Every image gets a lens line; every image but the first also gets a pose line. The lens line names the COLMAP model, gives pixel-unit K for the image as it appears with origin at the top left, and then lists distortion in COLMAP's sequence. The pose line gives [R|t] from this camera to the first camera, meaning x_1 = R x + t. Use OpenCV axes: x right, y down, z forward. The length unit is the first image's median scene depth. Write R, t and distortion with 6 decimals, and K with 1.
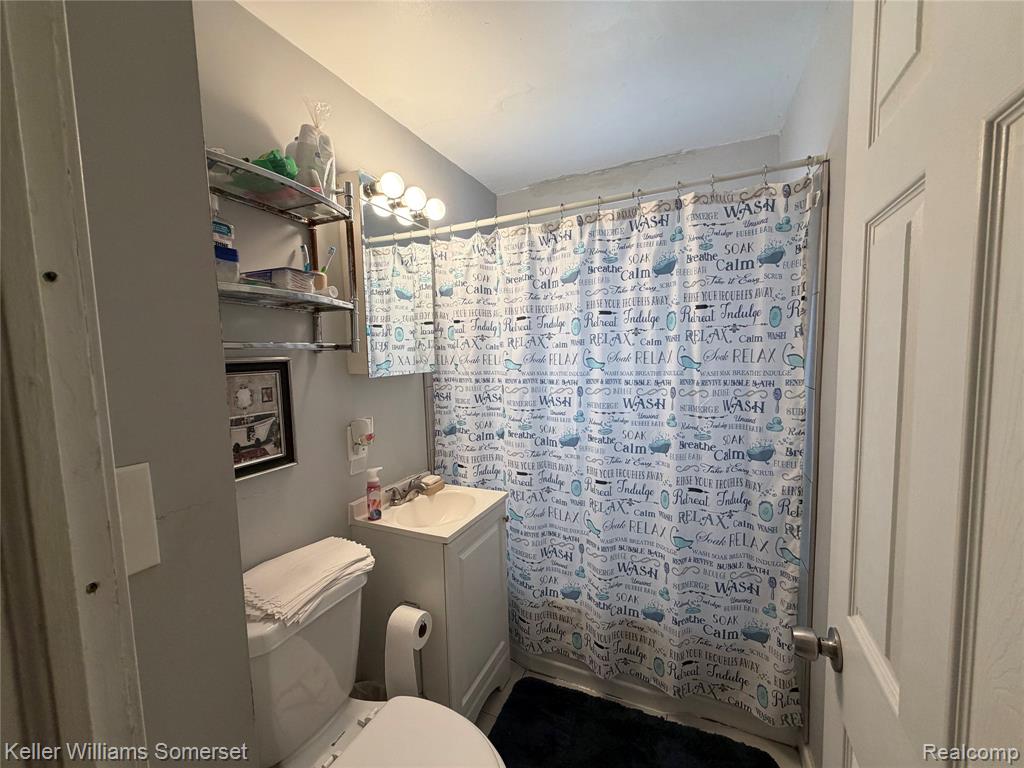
lens RADIAL K [[407.6, 0, 513.4], [0, 407.6, 386.4], [0, 0, 1]] dist [0.003467, -0.000838]
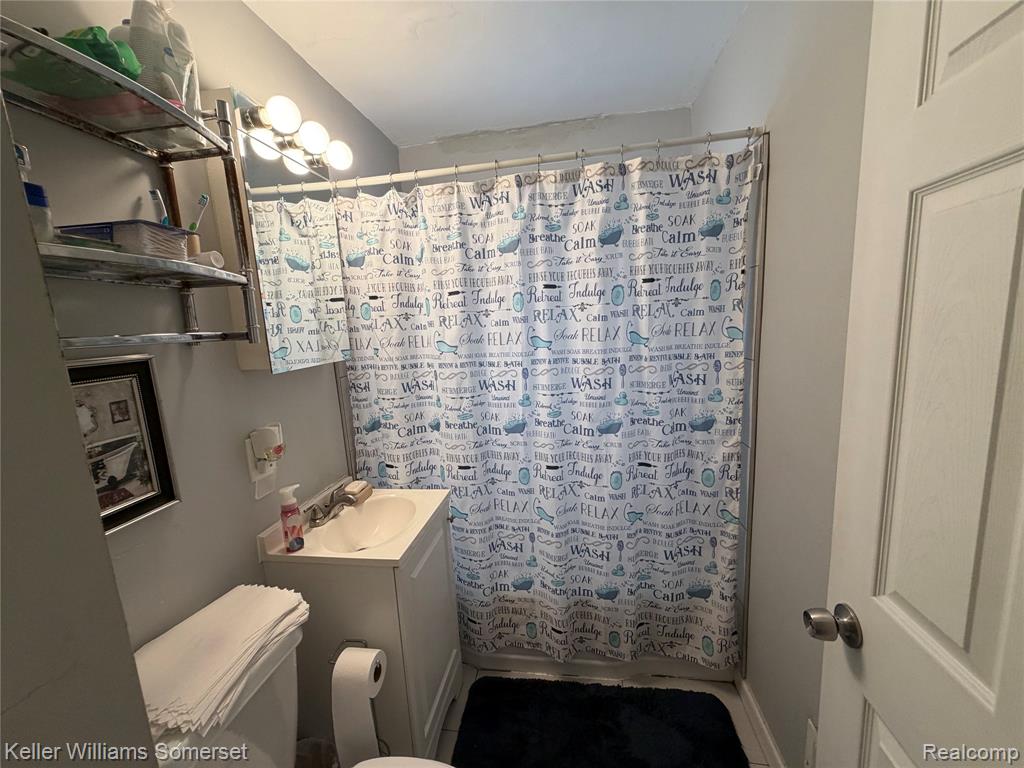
lens RADIAL K [[407.6, 0, 514.0], [0, 407.6, 386.2], [0, 0, 1]] dist [0.003467, -0.000838]
pose [[0.962102, -0.069145, 0.263778, -0.116493], [0.051580, 0.996001, 0.072953, -0.030179], [-0.267767, -0.056583, 0.961821, 0.133430]]
